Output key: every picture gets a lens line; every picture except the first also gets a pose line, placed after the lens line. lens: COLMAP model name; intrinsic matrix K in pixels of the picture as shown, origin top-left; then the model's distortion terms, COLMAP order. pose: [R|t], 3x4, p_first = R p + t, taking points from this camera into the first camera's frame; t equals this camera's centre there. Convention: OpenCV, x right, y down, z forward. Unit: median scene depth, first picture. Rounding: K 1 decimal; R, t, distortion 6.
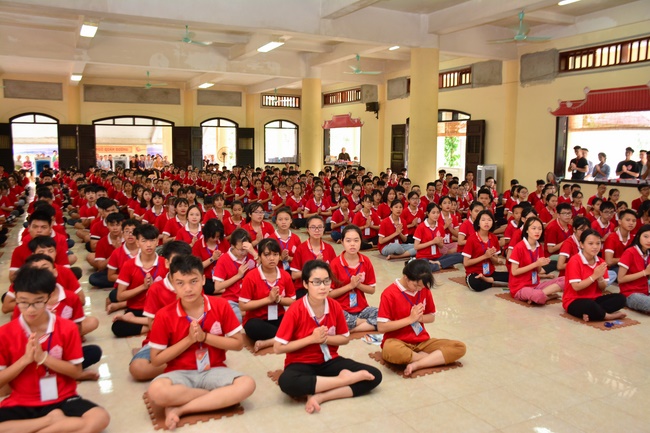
lens RADIAL K [[555.2, 0, 325.0], [0, 555.2, 216.5], [0, 0, 1]] dist [-0.129847, 0.149860]
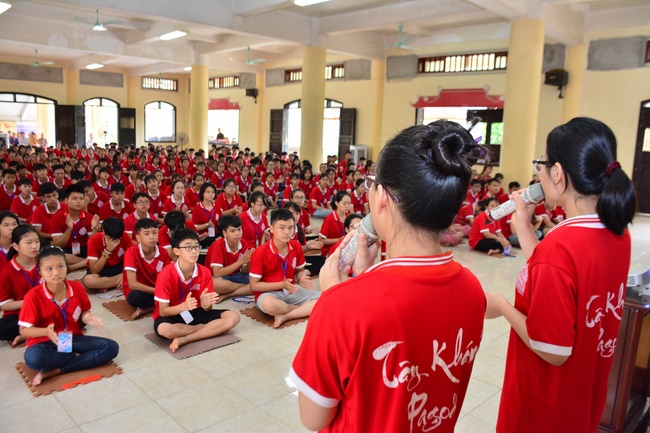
lens RADIAL K [[513.6, 0, 325.0], [0, 513.6, 216.5], [0, 0, 1]] dist [-0.146031, 0.105121]
pose [[0.954544, -0.022384, 0.297228, -0.089932], [0.008264, 0.998780, 0.048676, 0.005092], [-0.297955, -0.044007, 0.953565, -0.046938]]
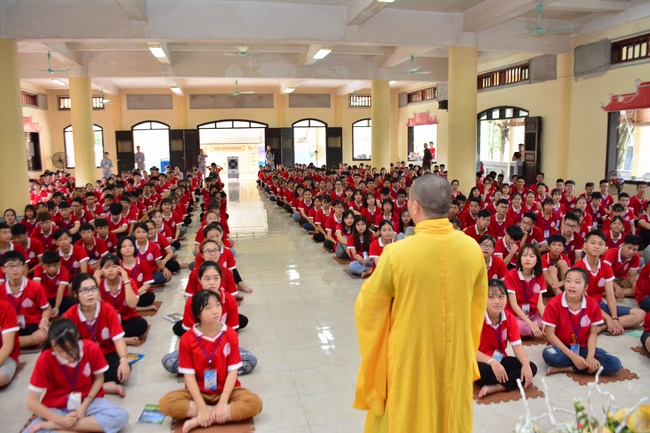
lens RADIAL K [[513.6, 0, 325.0], [0, 513.6, 216.5], [0, 0, 1]] dist [-0.146031, 0.105121]
pose [[0.965030, 0.015330, -0.261690, 0.127667], [-0.008757, 0.999617, 0.026266, -0.016273], [0.261992, -0.023056, 0.964794, 0.039355]]
